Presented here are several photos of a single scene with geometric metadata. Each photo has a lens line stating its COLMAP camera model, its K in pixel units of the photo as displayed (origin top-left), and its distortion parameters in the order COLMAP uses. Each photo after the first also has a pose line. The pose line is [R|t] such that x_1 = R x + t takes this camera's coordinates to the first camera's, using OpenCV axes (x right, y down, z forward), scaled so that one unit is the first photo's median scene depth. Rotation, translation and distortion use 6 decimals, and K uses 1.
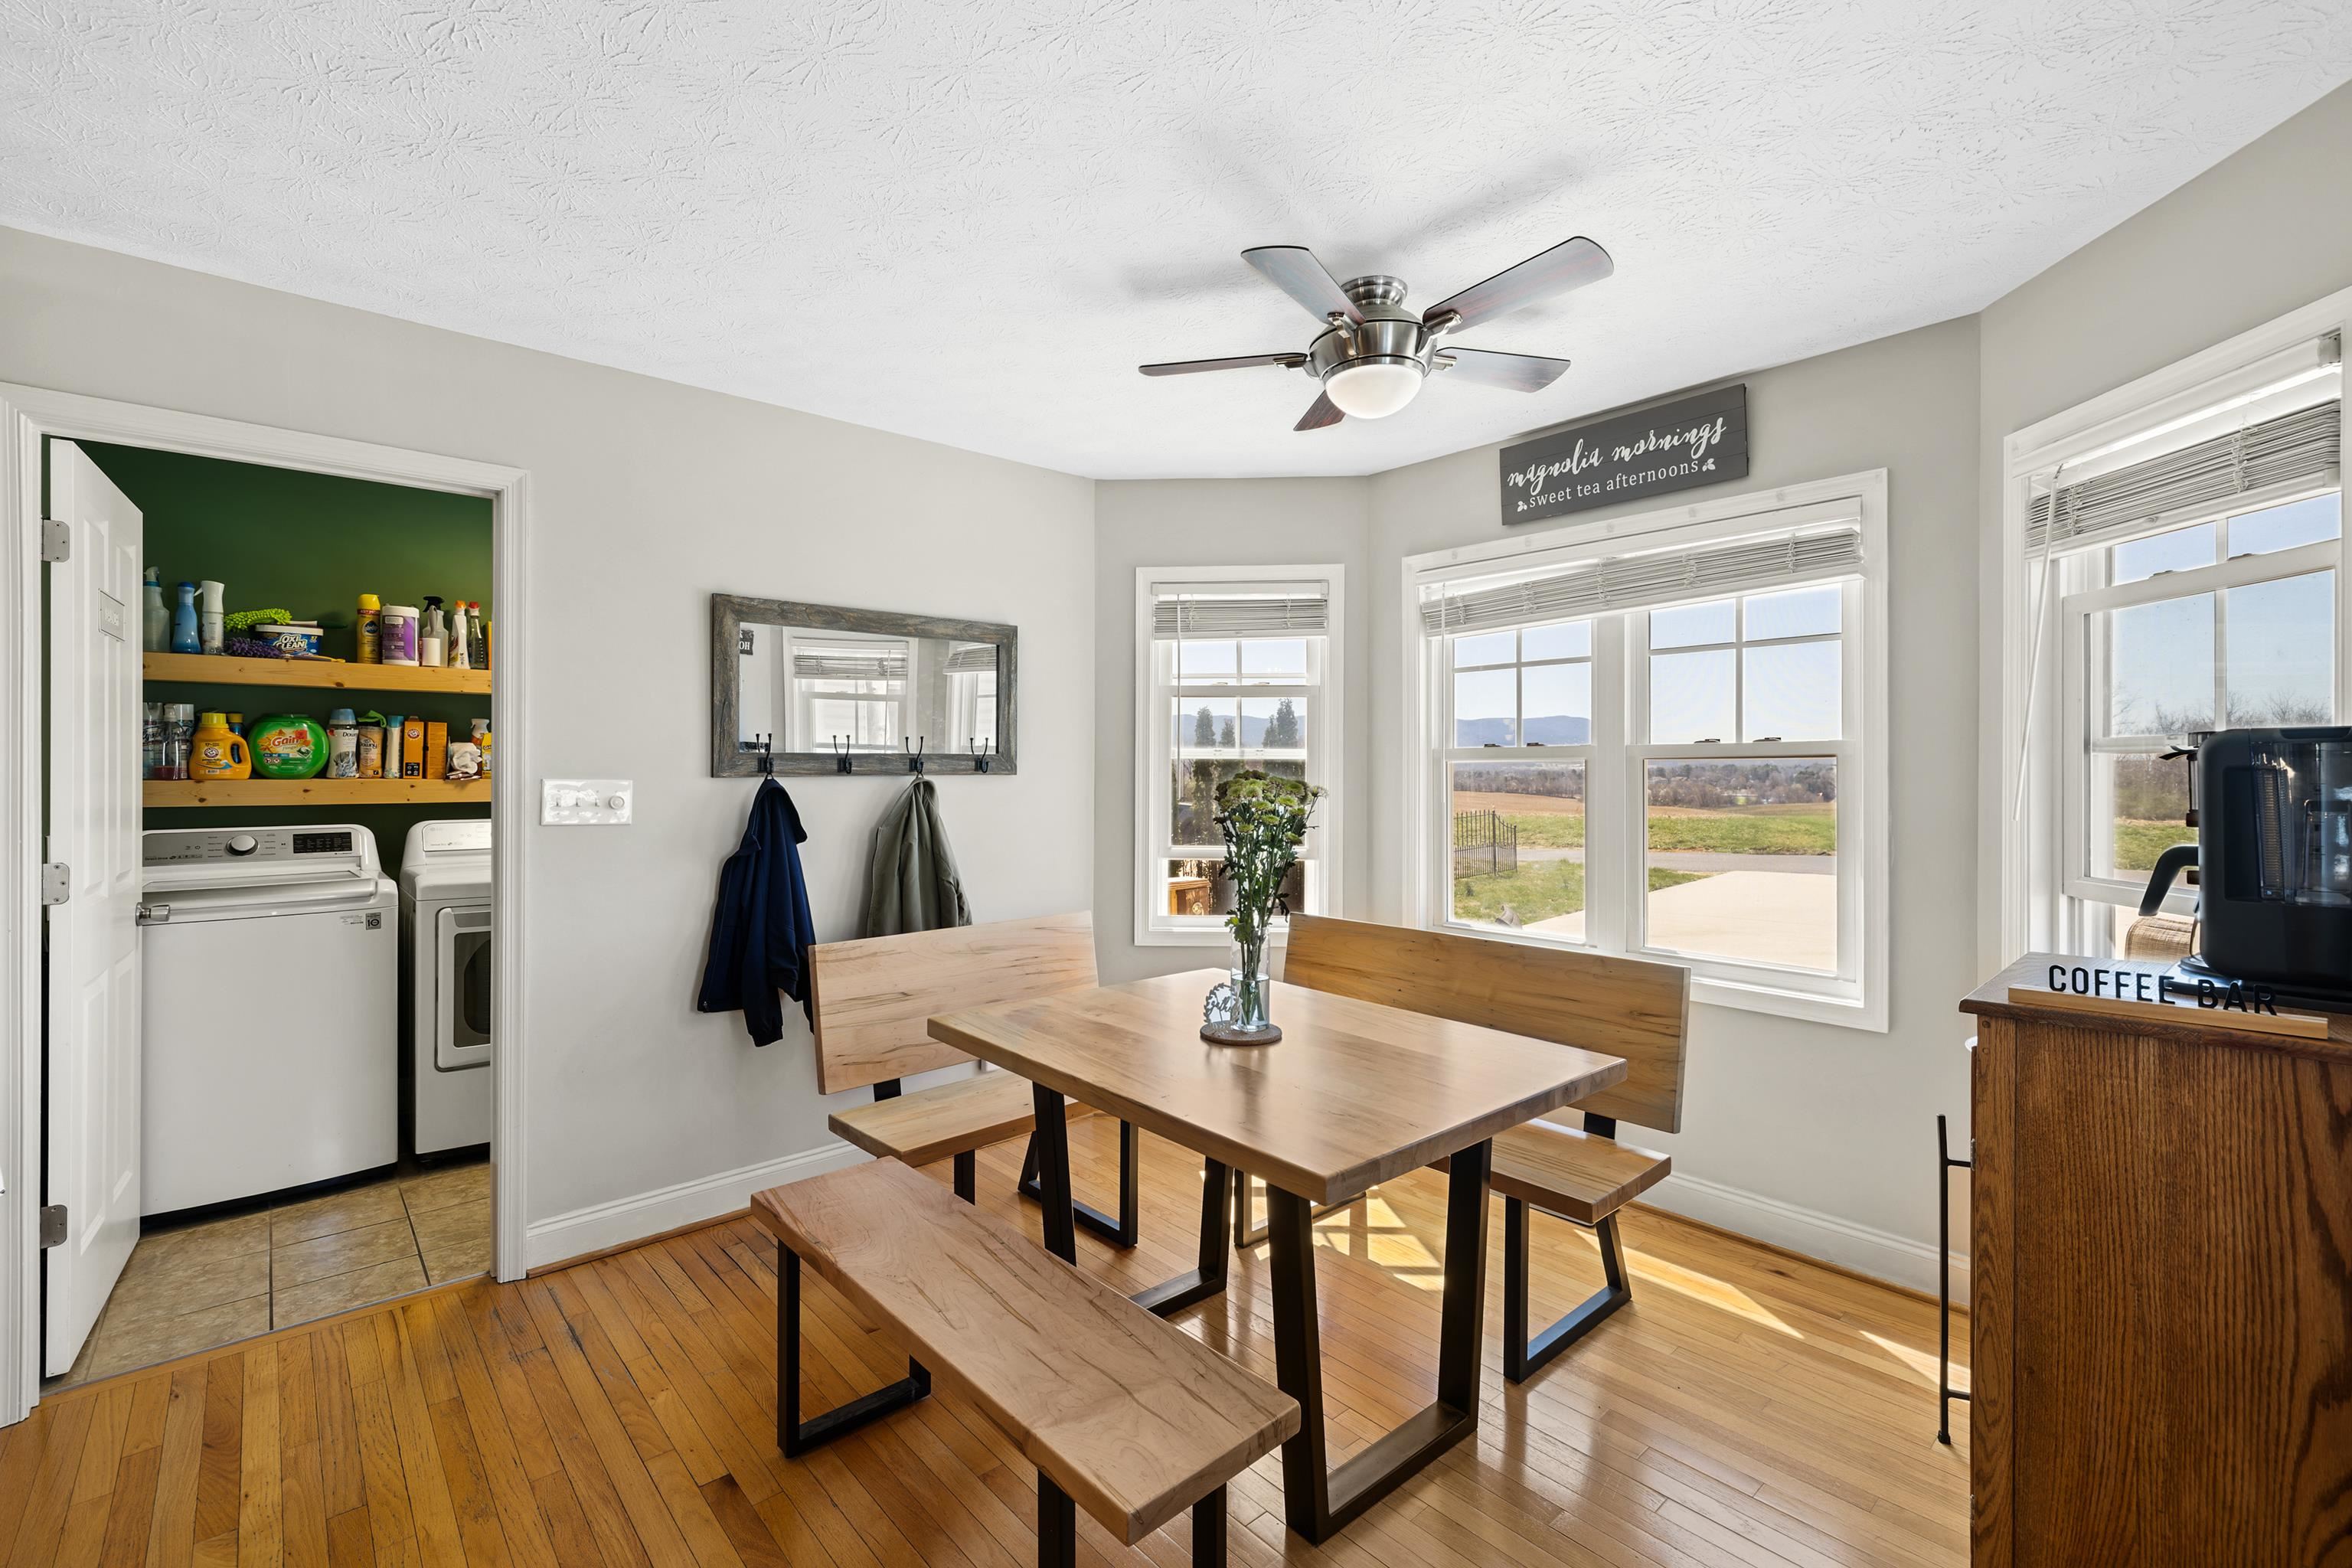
lens RADIAL K [[993.7, 0, 1176.0], [0, 993.7, 784.0], [0, 0, 1]] dist [-0.000702, -0.000371]
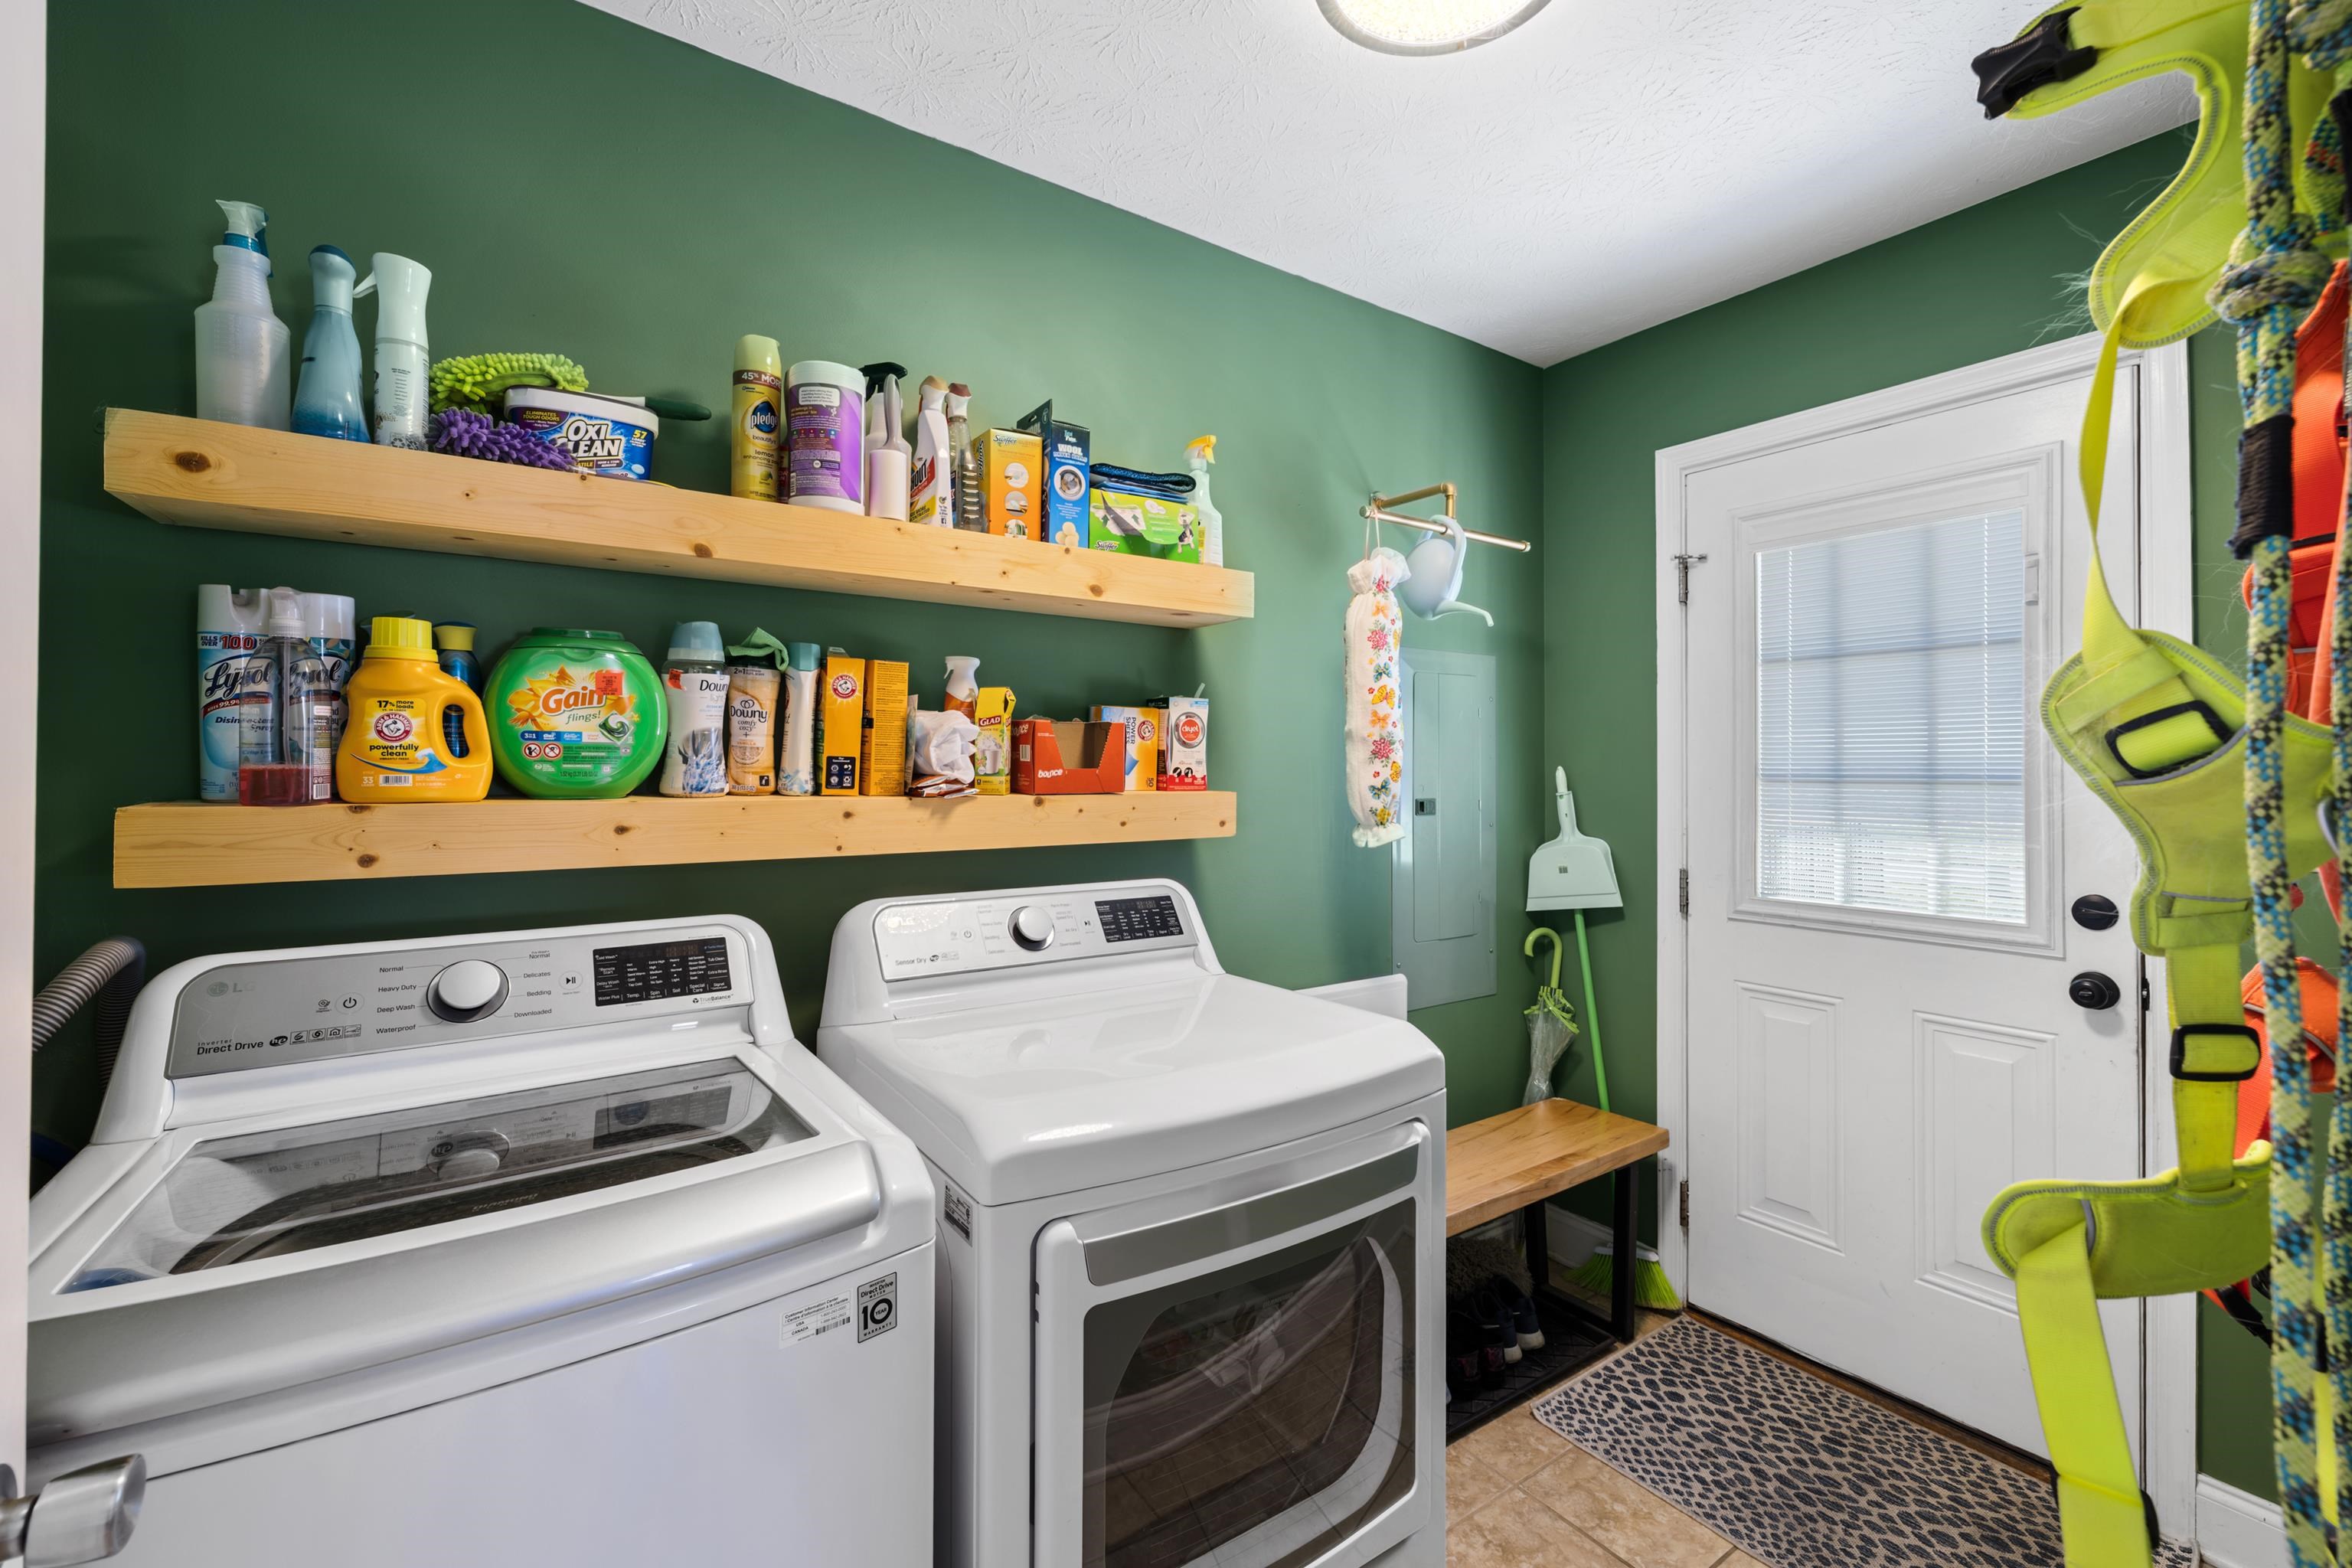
lens RADIAL K [[987.8, 0, 1176.7], [0, 987.8, 775.5], [0, 0, 1]] dist [0.000523, 0.000204]
pose [[0.990537, 0.000642, -0.137244, -0.597147], [-0.002163, 0.999938, -0.010935, -0.010049], [0.137228, 0.011128, 0.990477, 0.637163]]
